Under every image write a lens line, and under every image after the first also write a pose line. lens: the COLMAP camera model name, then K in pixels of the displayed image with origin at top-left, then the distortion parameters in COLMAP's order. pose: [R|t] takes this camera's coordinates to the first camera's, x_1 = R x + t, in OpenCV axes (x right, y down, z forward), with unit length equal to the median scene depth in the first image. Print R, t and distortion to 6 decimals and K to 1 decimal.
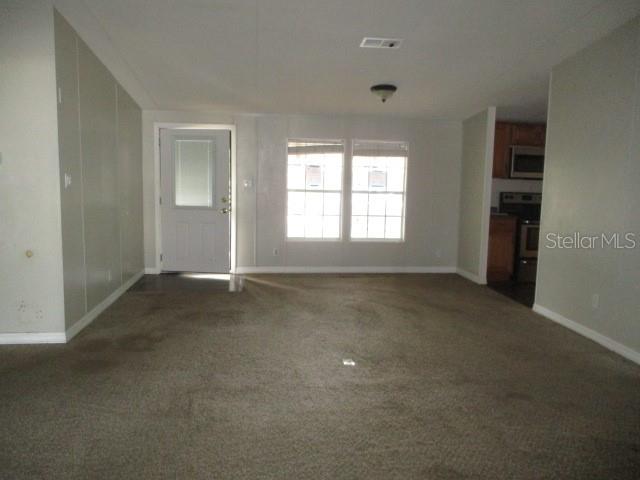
lens RADIAL K [[530.5, 0, 320.3], [0, 530.5, 229.4], [0, 0, 1]] dist [-0.017209, 0.000006]
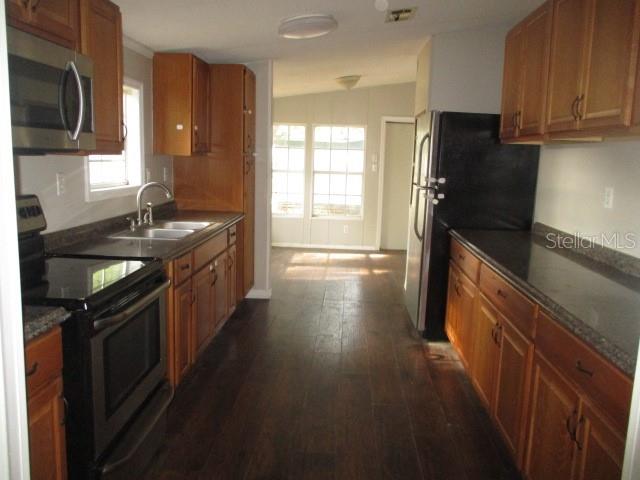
lens RADIAL K [[530.5, 0, 320.3], [0, 530.5, 229.4], [0, 0, 1]] dist [-0.017209, 0.000006]
pose [[0.181798, -0.160634, 0.970127, 0.159455], [0.080872, 0.985667, 0.148052, -0.084063], [-0.980005, 0.051540, 0.192183, 0.801508]]
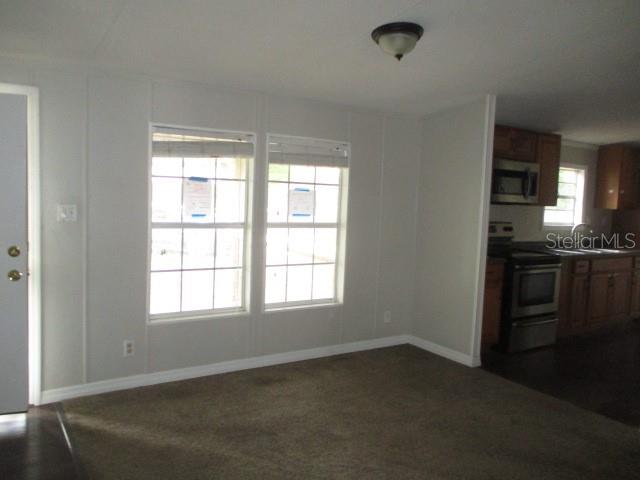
lens RADIAL K [[530.5, 0, 320.3], [0, 530.5, 229.4], [0, 0, 1]] dist [-0.017209, 0.000006]
pose [[0.898160, -0.019950, 0.439216, -0.138300], [0.026811, 0.999596, -0.009422, -0.060277], [-0.438851, 0.020238, 0.898332, 0.466485]]
